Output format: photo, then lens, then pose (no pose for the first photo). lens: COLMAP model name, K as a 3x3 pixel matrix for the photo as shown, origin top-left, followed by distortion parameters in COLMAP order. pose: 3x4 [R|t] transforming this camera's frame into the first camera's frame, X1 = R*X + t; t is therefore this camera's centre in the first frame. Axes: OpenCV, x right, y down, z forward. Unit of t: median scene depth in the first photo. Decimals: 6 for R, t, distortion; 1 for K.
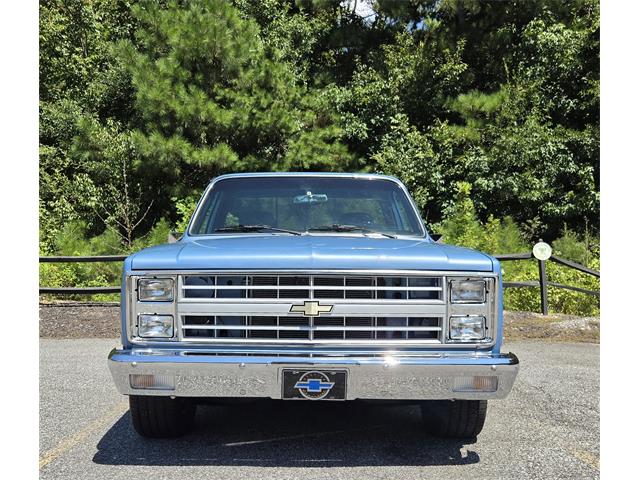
lens RADIAL K [[597.6, 0, 296.9], [0, 597.6, 267.6], [0, 0, 1]] dist [0.095206, -0.112777]
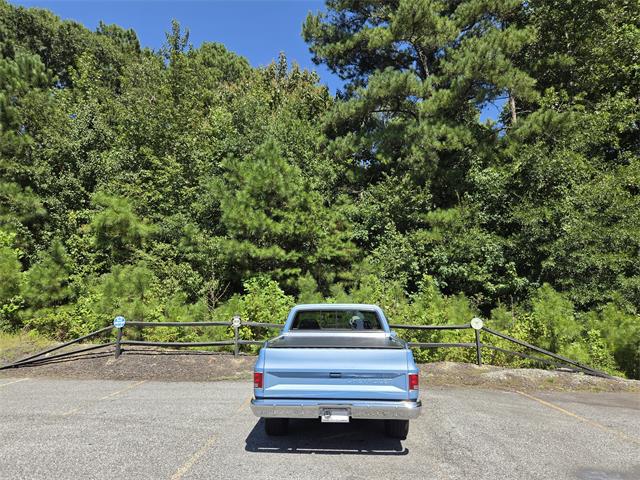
lens RADIAL K [[433.8, 0, 321.8], [0, 433.8, 241.4], [0, 0, 1]] dist [0.076514, -0.064227]
pose [[0.999729, 0.008076, -0.021830, 0.021513], [-0.010926, 0.990952, -0.133771, -0.062294], [0.020553, 0.133973, 0.990772, -0.120512]]
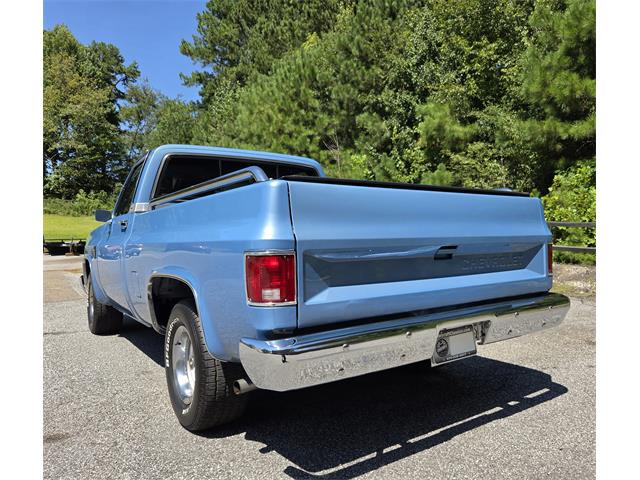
lens RADIAL K [[446.0, 0, 330.3], [0, 446.0, 253.3], [0, 0, 1]] dist [0.064423, -0.068138]
pose [[0.563546, 0.036396, -0.825282, 0.282675], [0.017186, 0.998296, 0.055762, -0.008821], [0.825906, -0.045608, 0.561960, 0.117502]]
